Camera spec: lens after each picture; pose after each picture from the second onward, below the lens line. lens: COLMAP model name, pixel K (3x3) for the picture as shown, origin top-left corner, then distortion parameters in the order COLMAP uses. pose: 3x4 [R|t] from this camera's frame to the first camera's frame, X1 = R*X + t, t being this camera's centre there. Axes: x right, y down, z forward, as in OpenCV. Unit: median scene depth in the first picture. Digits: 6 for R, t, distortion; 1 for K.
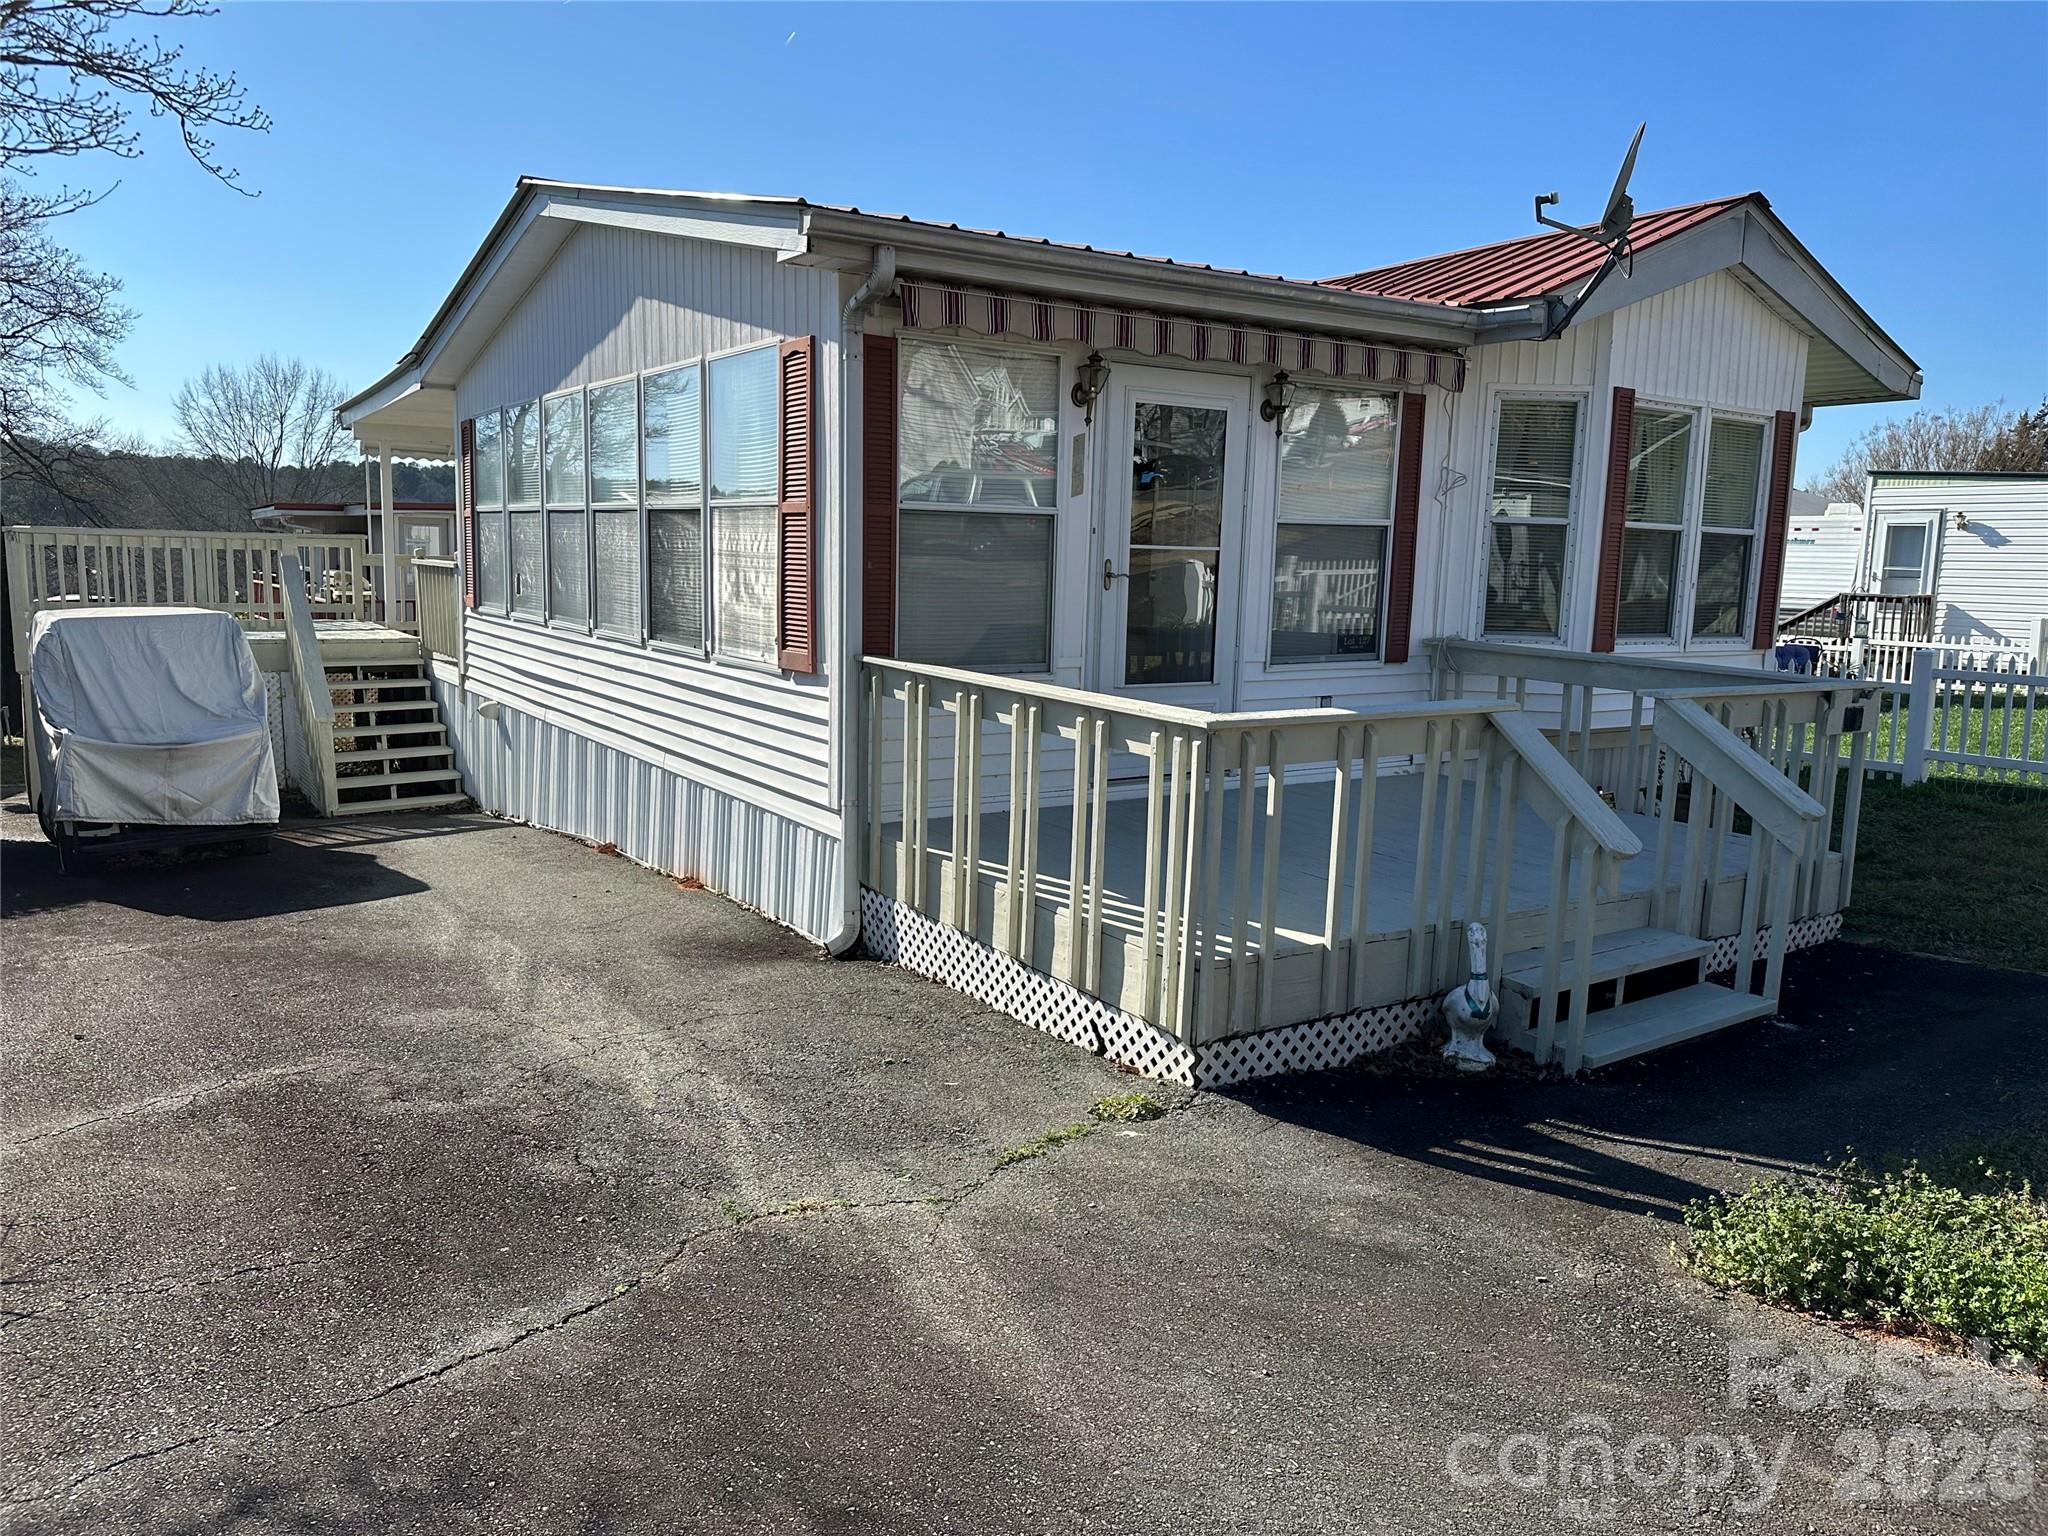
lens RADIAL K [[1430.5, 0, 1016.2], [0, 1430.5, 761.6], [0, 0, 1]] dist [0.118966, -0.201155]
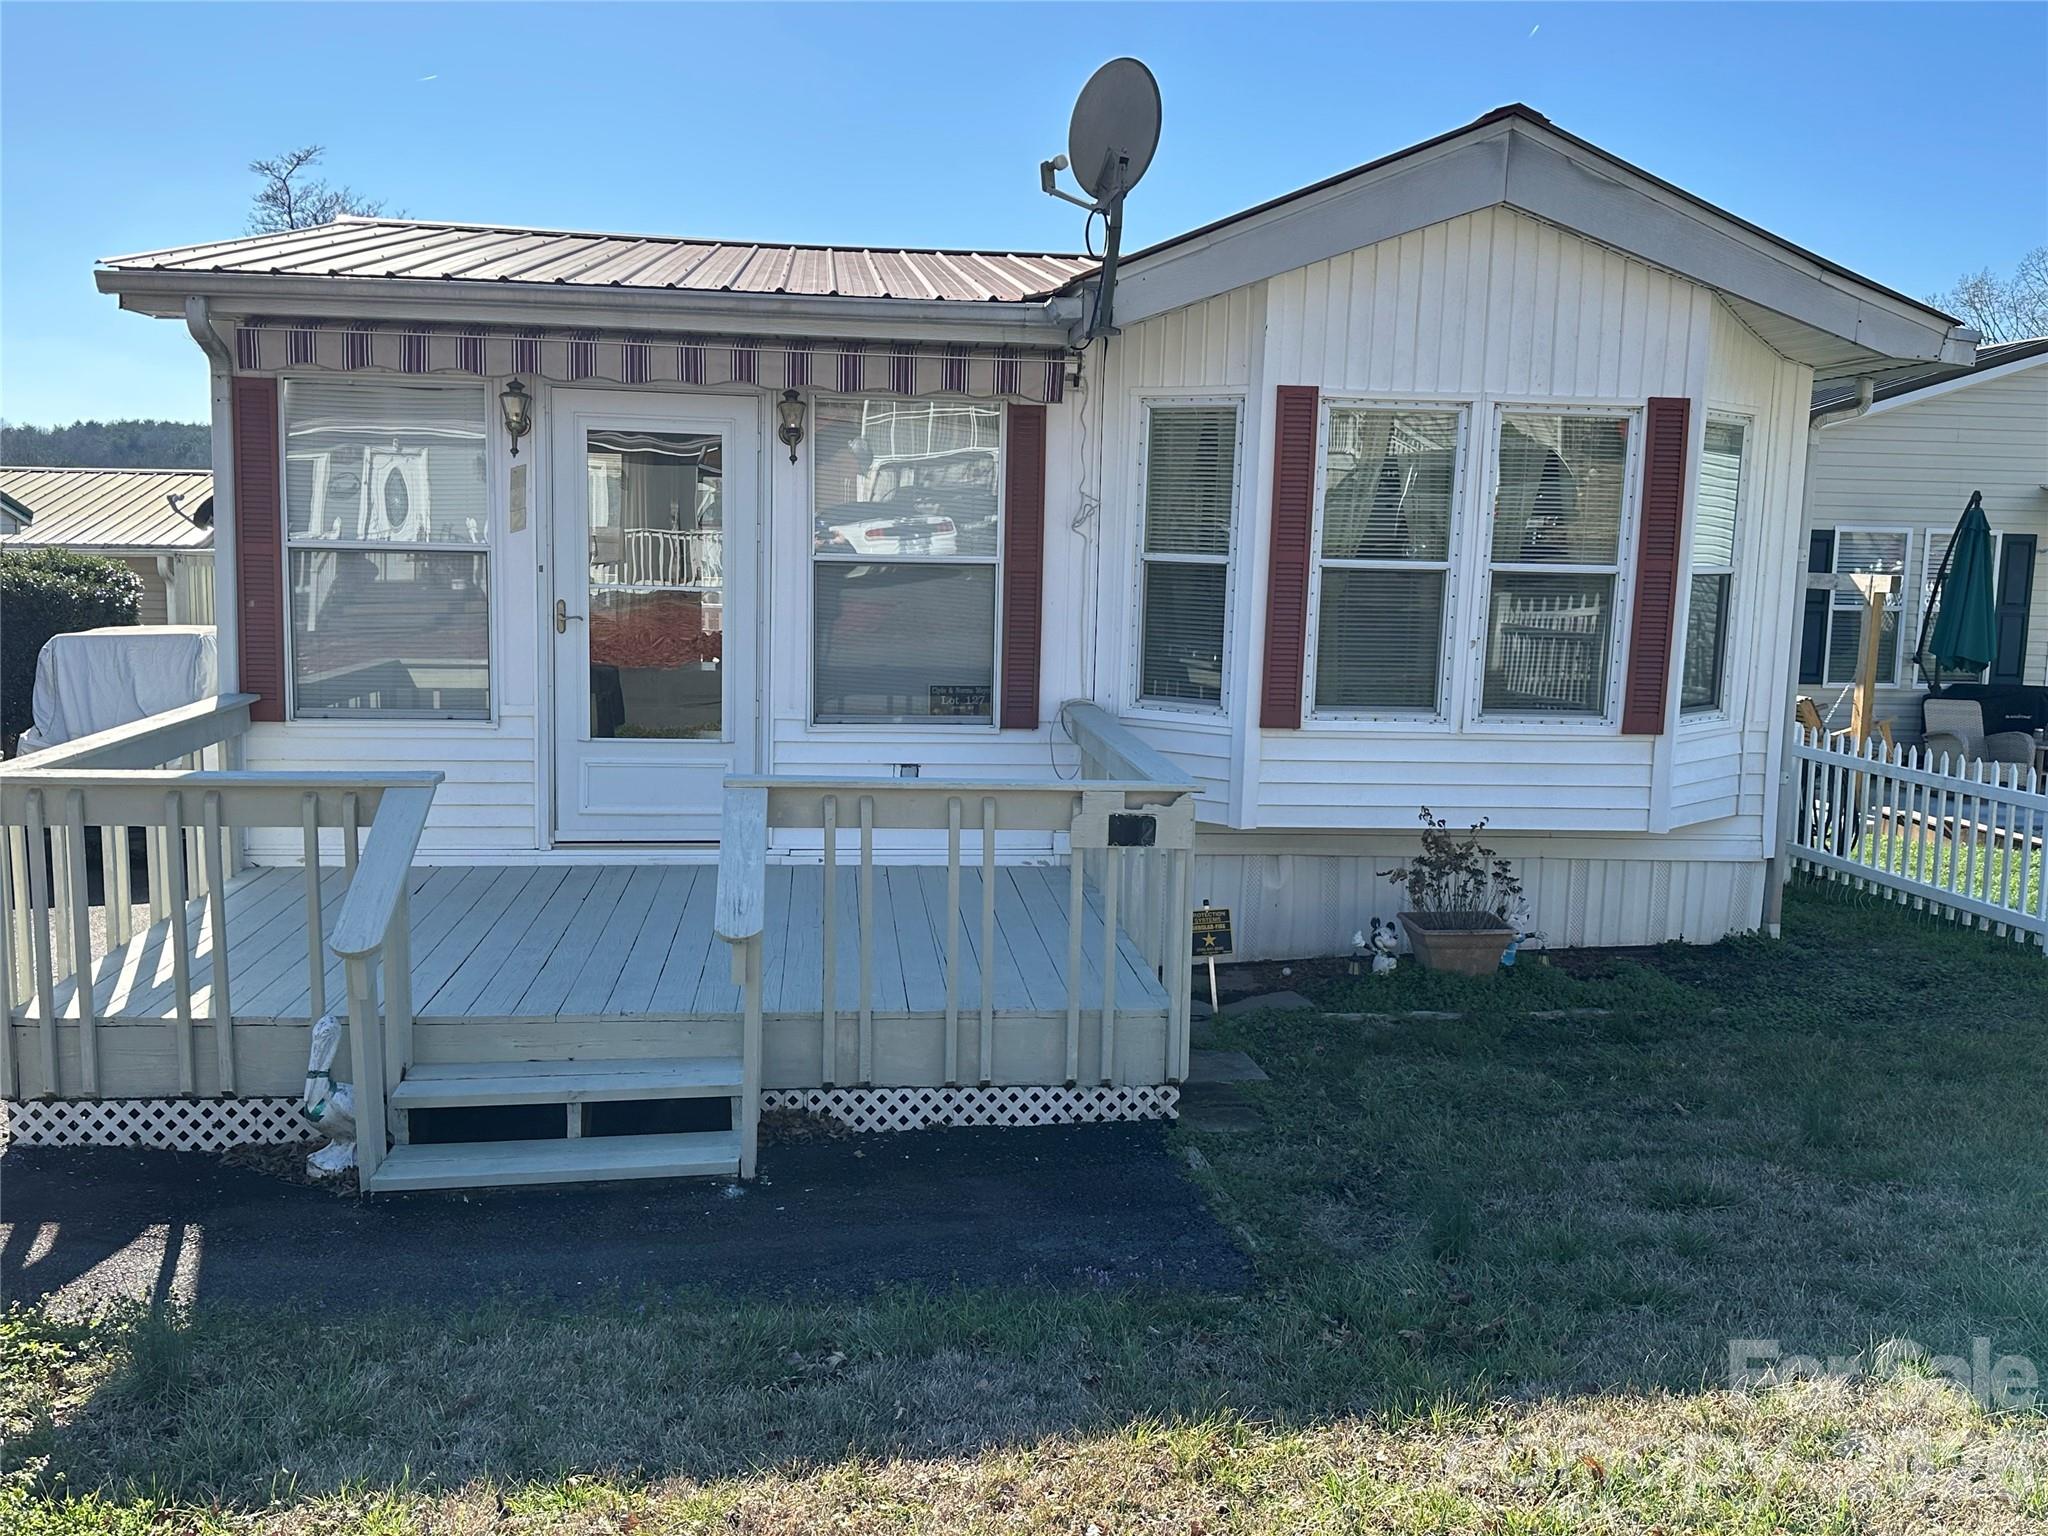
lens RADIAL K [[1723.0, 0, 1016.1], [0, 1723.0, 772.3], [0, 0, 1]] dist [0.142791, -0.256409]
pose [[0.890069, 0.058160, -0.452100, 0.825538], [-0.067142, 0.997736, -0.003832, -0.046272], [0.450853, 0.033766, 0.891959, 0.141562]]
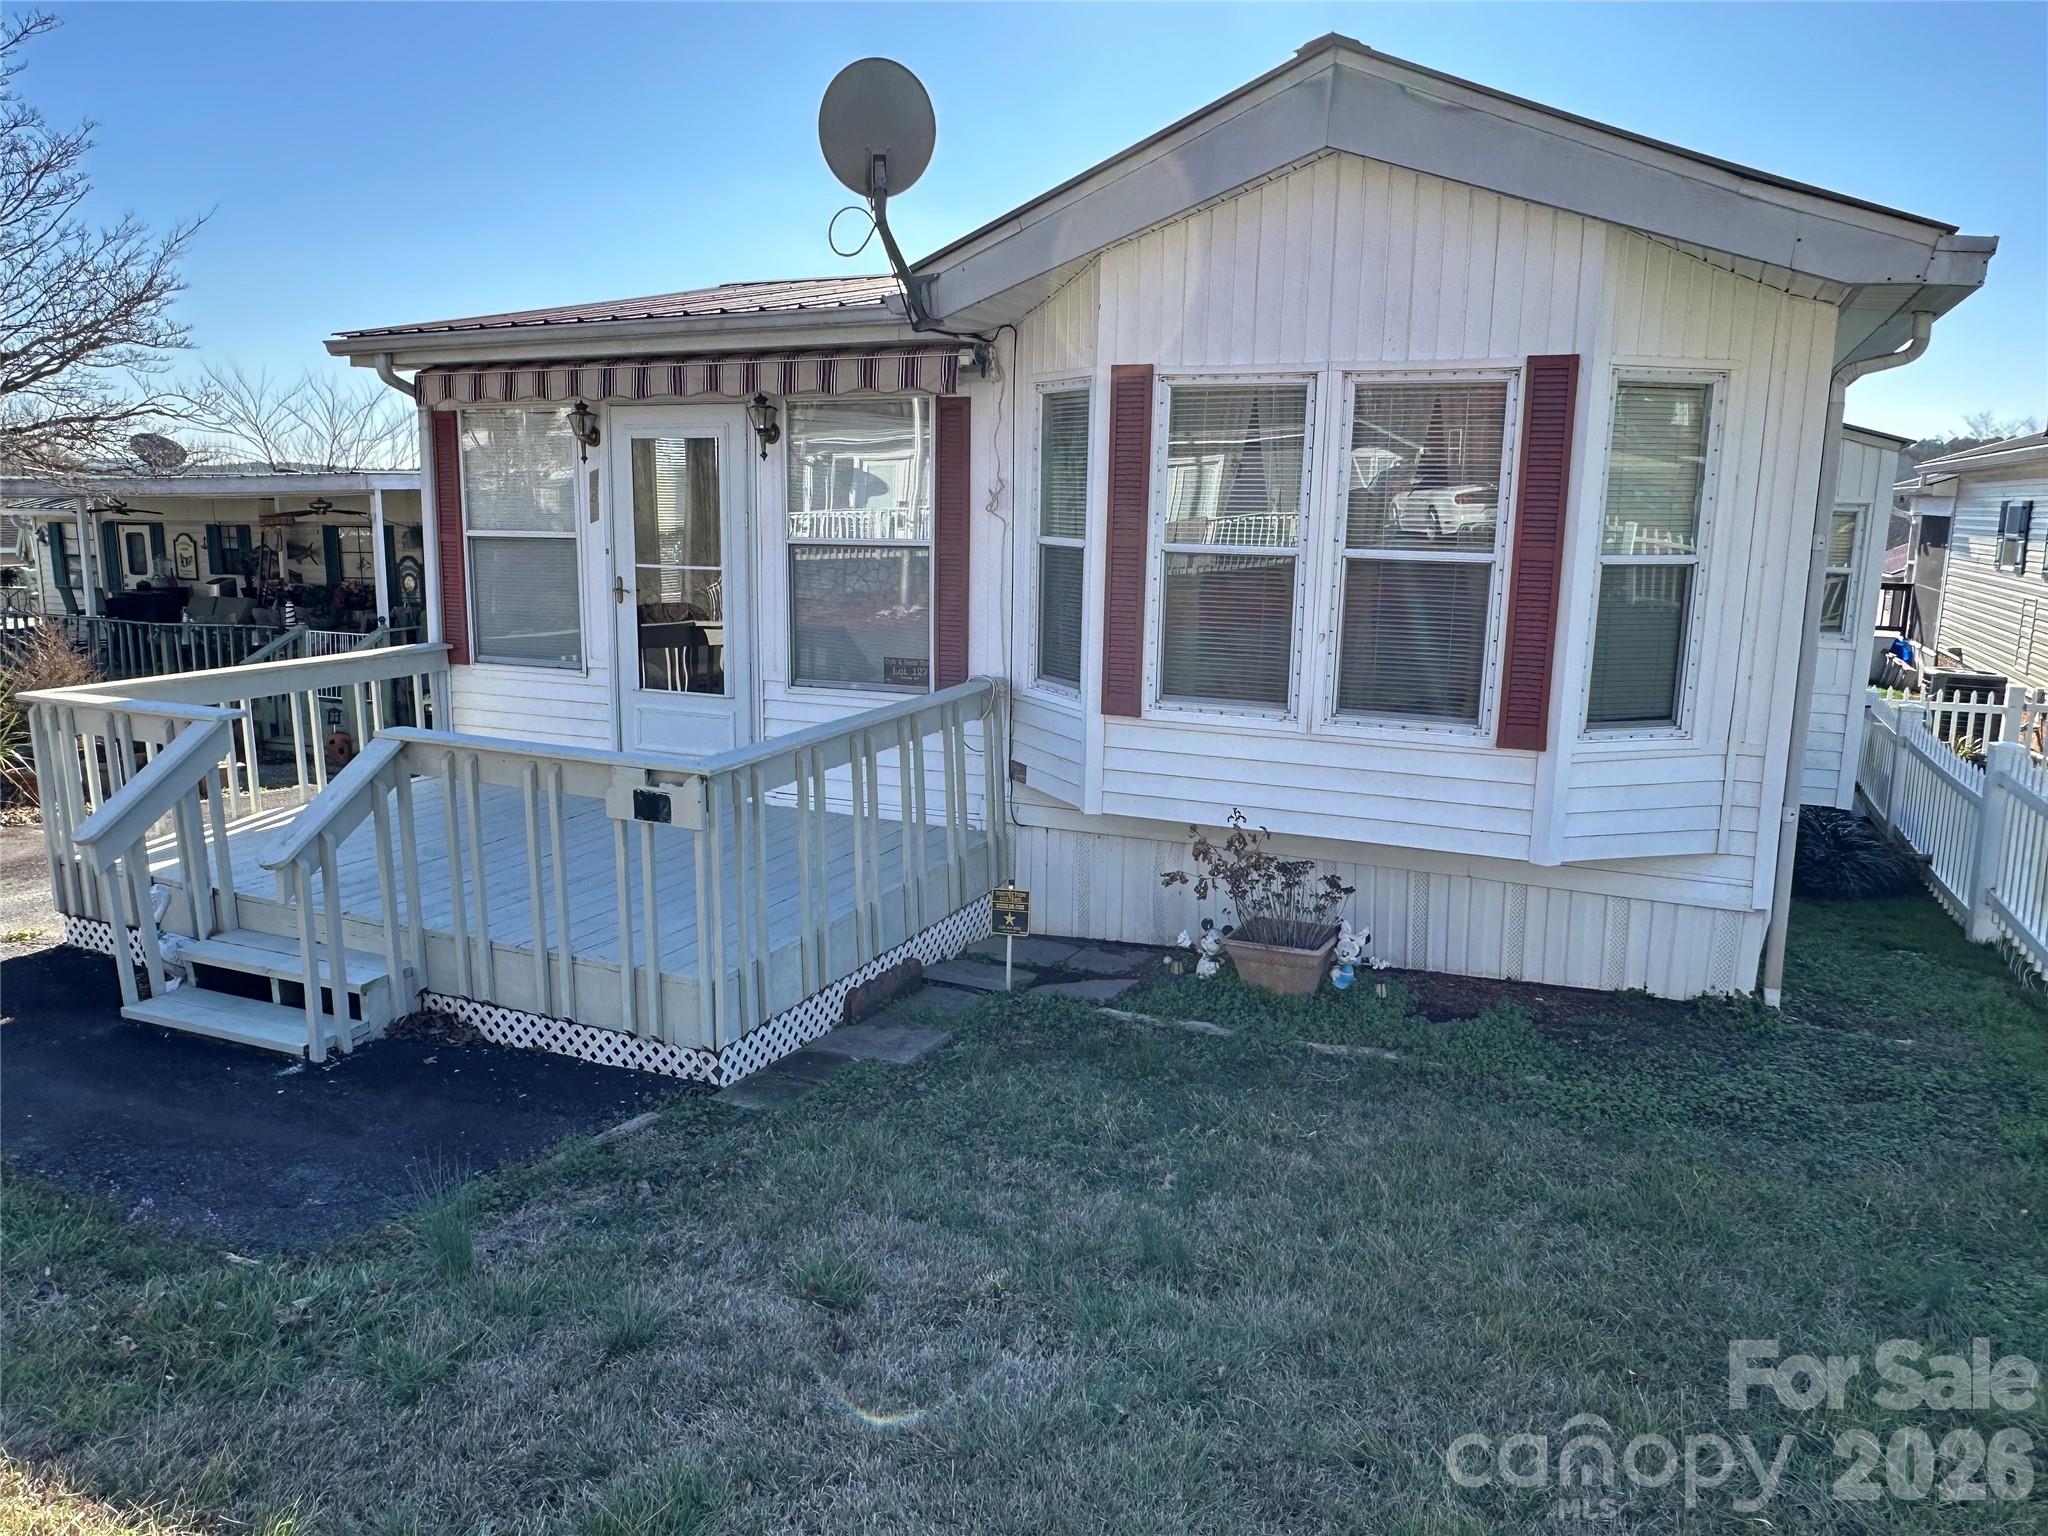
lens RADIAL K [[1389.4, 0, 1024.0], [0, 1389.4, 768.0], [0, 0, 1]] dist [-0.004183, -0.000483]
pose [[0.533318, 0.140637, -0.834142, 1.171178], [-0.120296, 0.988670, 0.089778, -0.127350], [0.837318, 0.052463, 0.544194, 0.669872]]
